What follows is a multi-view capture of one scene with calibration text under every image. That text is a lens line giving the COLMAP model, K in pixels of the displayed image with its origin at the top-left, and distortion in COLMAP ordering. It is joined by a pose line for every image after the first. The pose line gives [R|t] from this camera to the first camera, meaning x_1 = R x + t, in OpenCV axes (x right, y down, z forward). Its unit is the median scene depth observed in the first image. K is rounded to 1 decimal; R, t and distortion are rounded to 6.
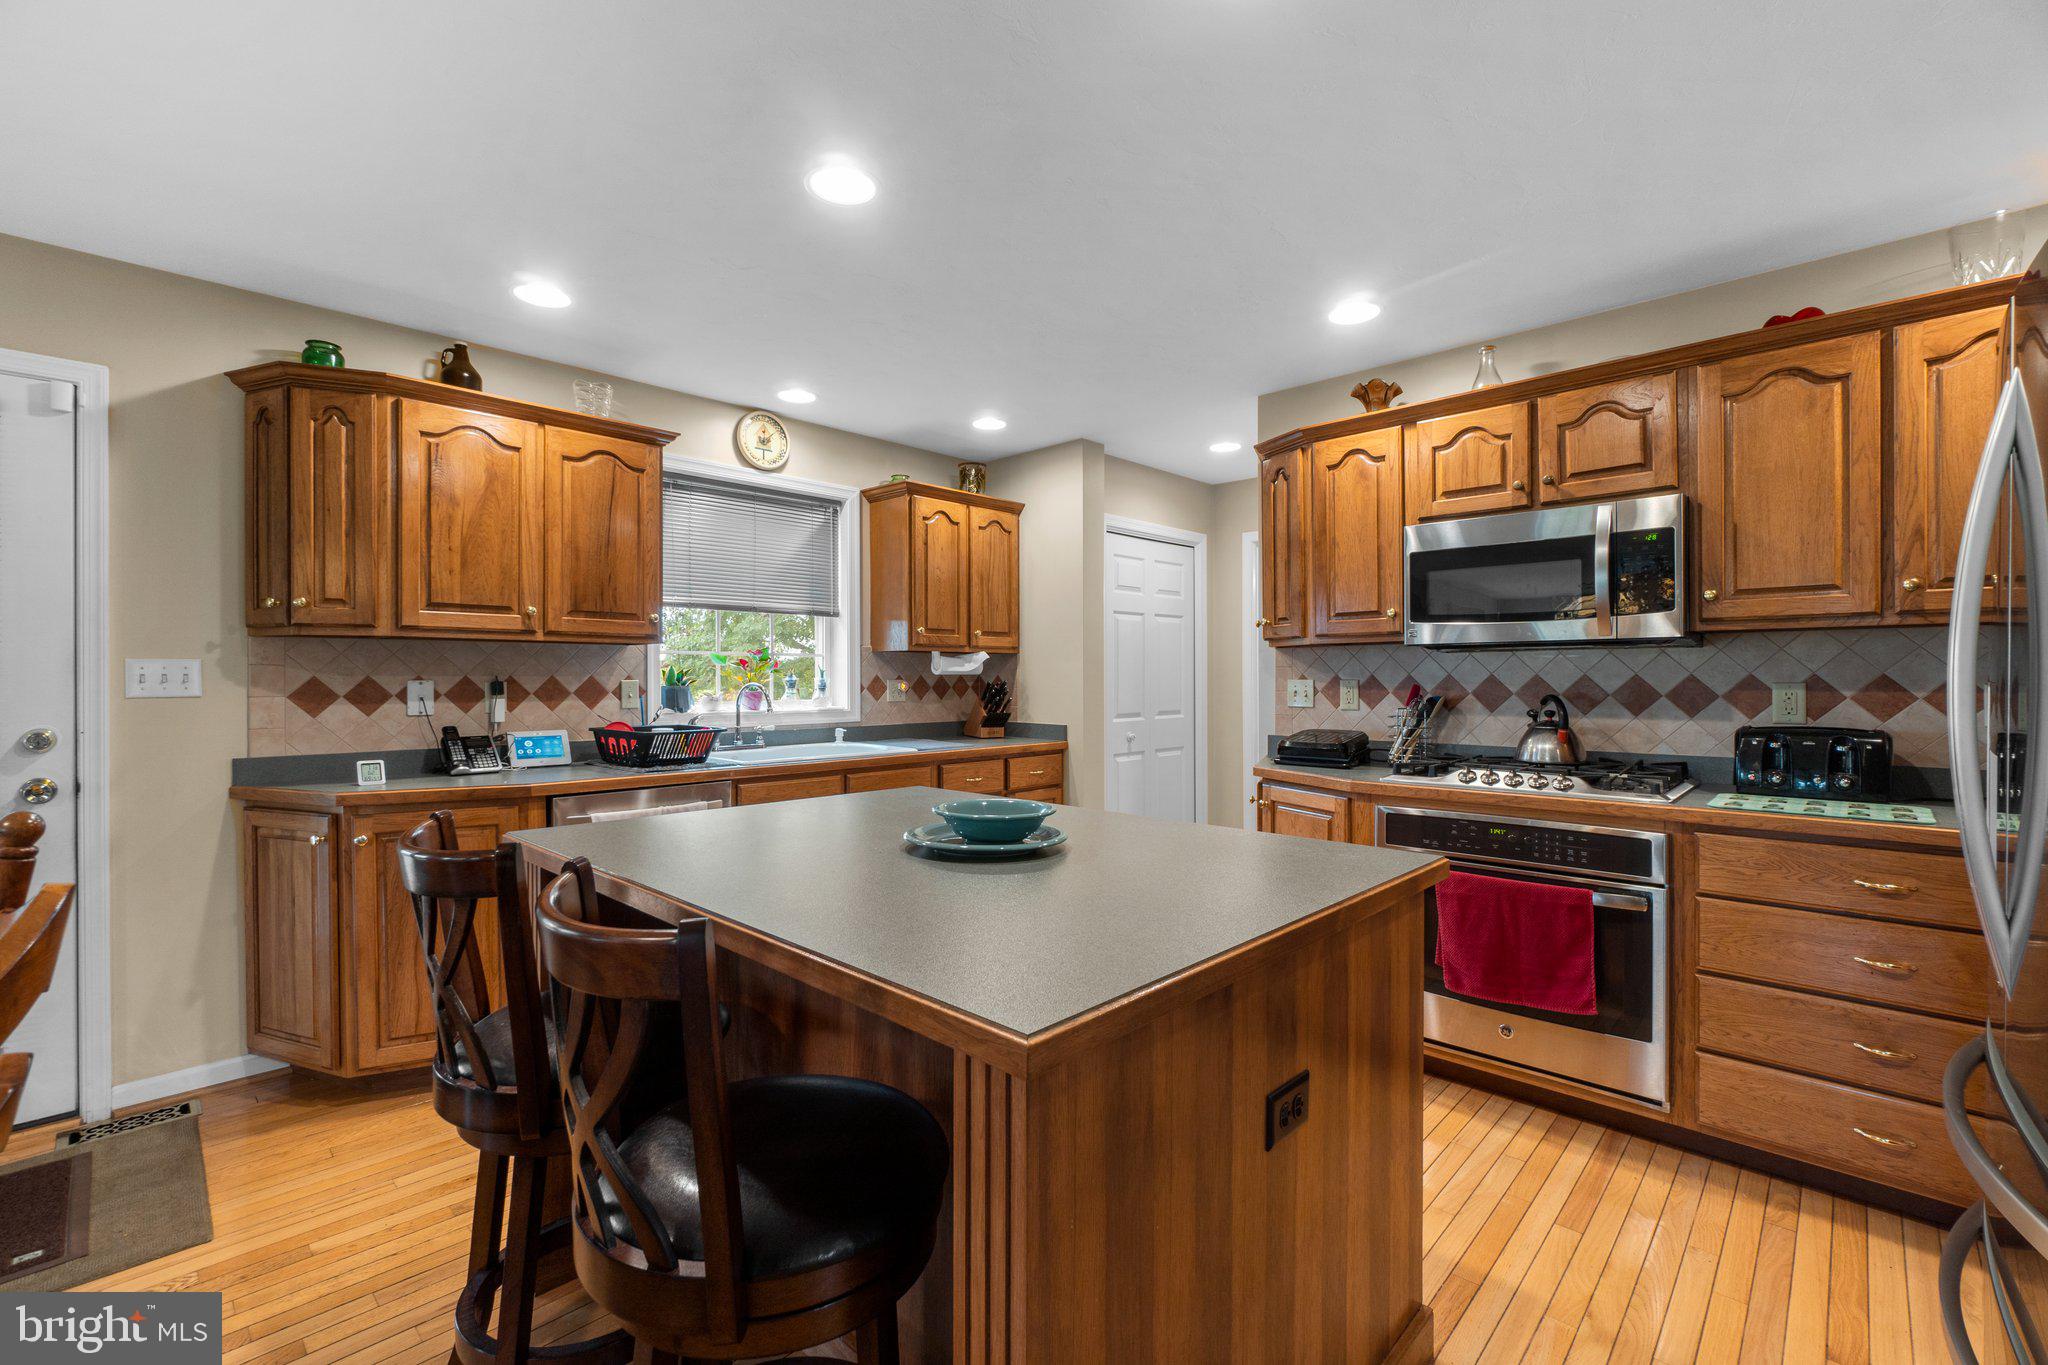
lens RADIAL K [[880.5, 0, 1024.0], [0, 880.5, 682.5], [0, 0, 1]] dist [0.000318, 0.000103]
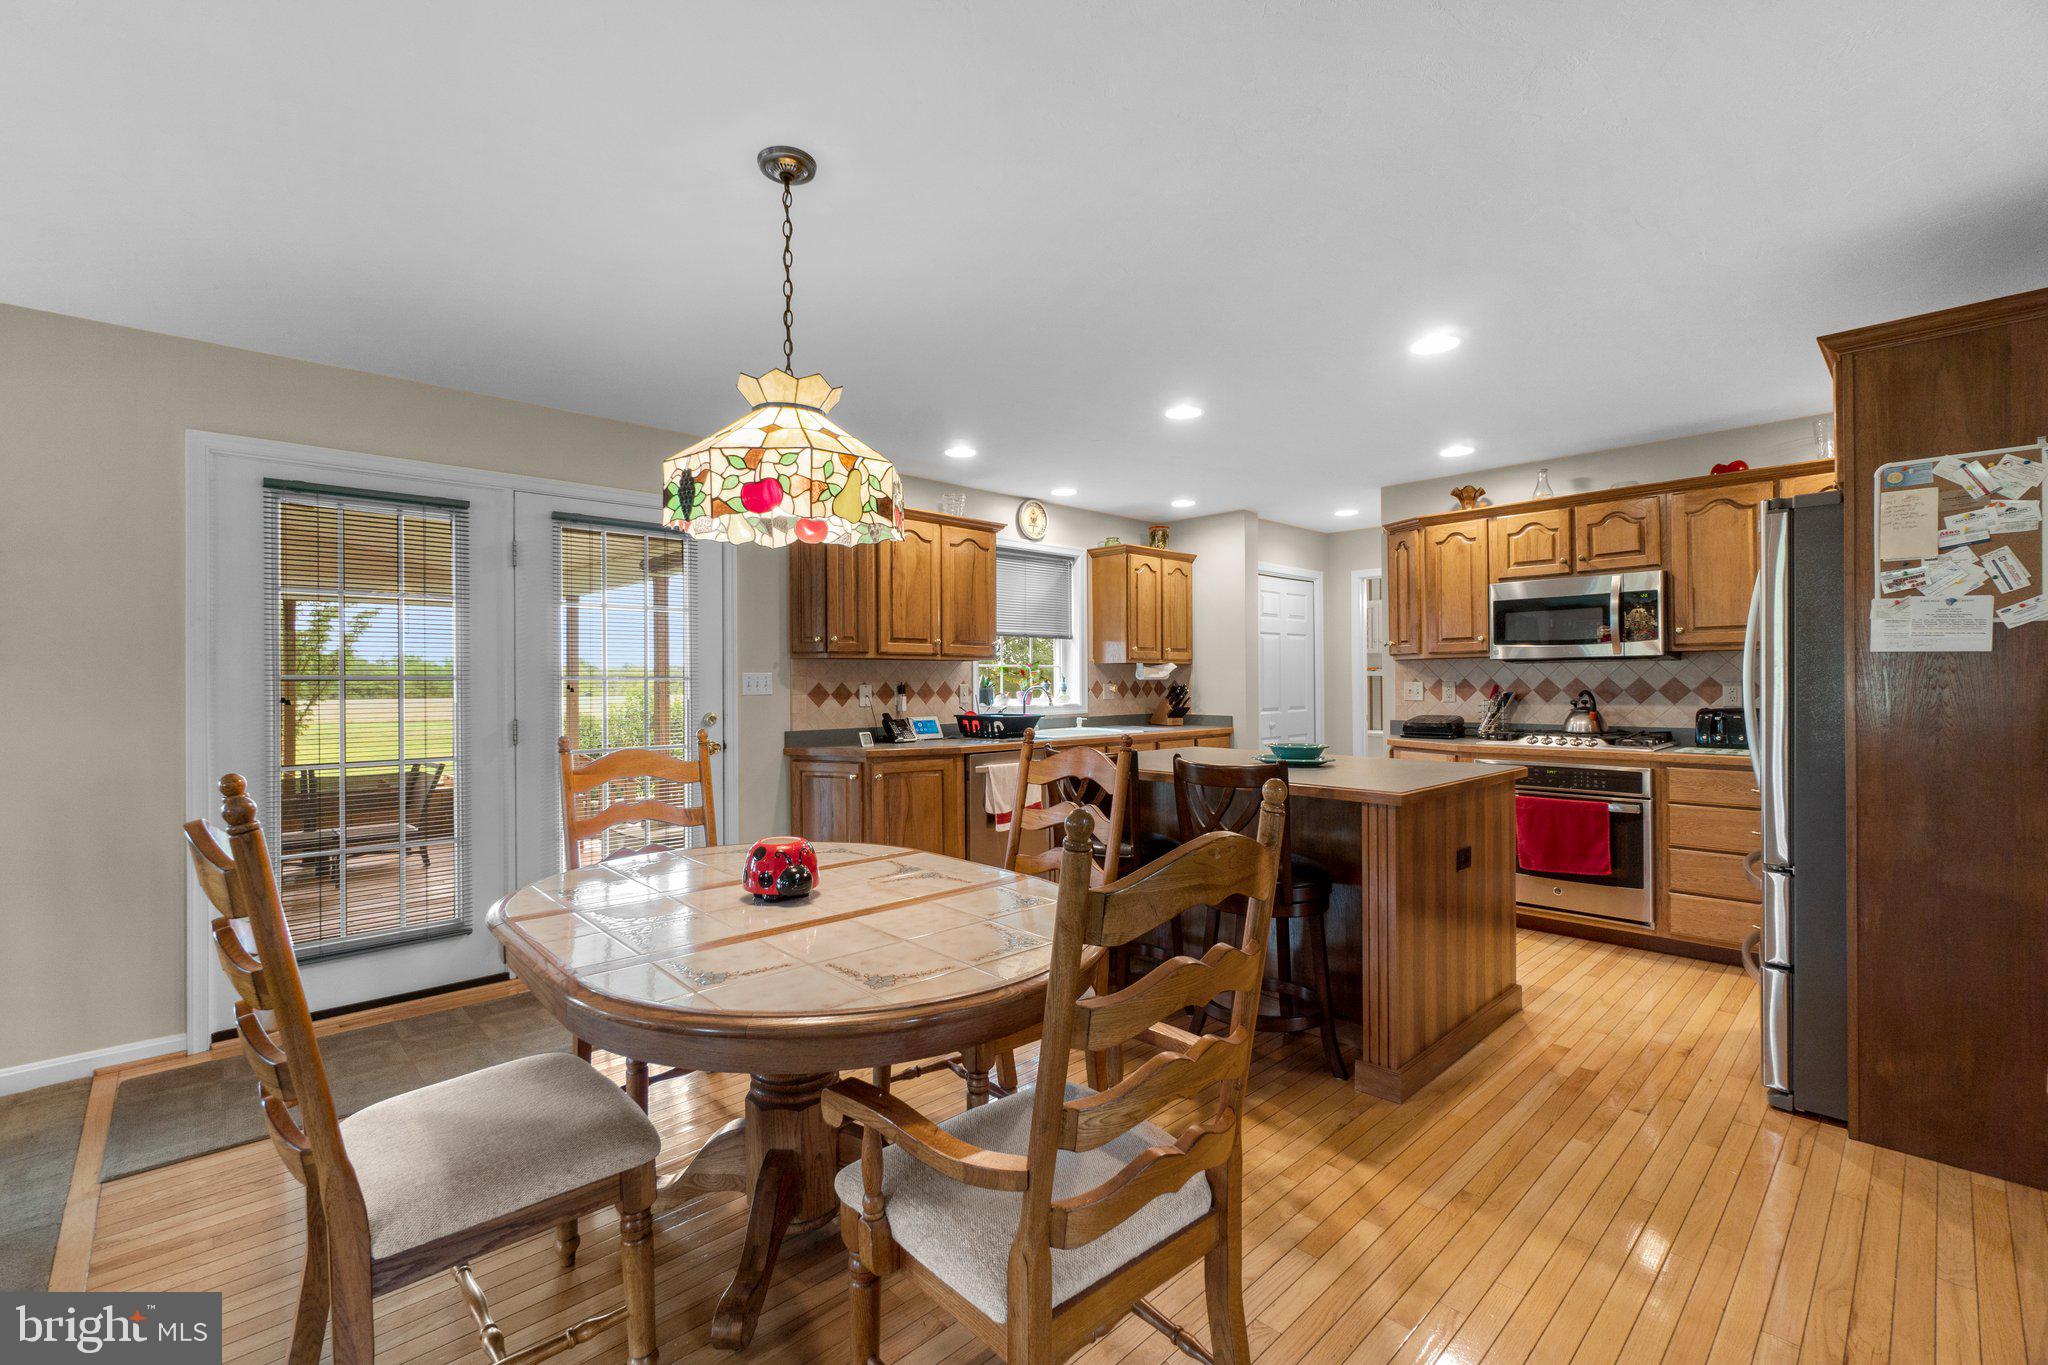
lens RADIAL K [[886.8, 0, 1024.0], [0, 886.8, 682.5], [0, 0, 1]] dist [0.000704, -0.000015]
pose [[0.999125, -0.004853, -0.041538, -0.327084], [0.004622, 0.999973, -0.005667, 0.003864], [0.041565, 0.005470, 0.999121, -0.604300]]
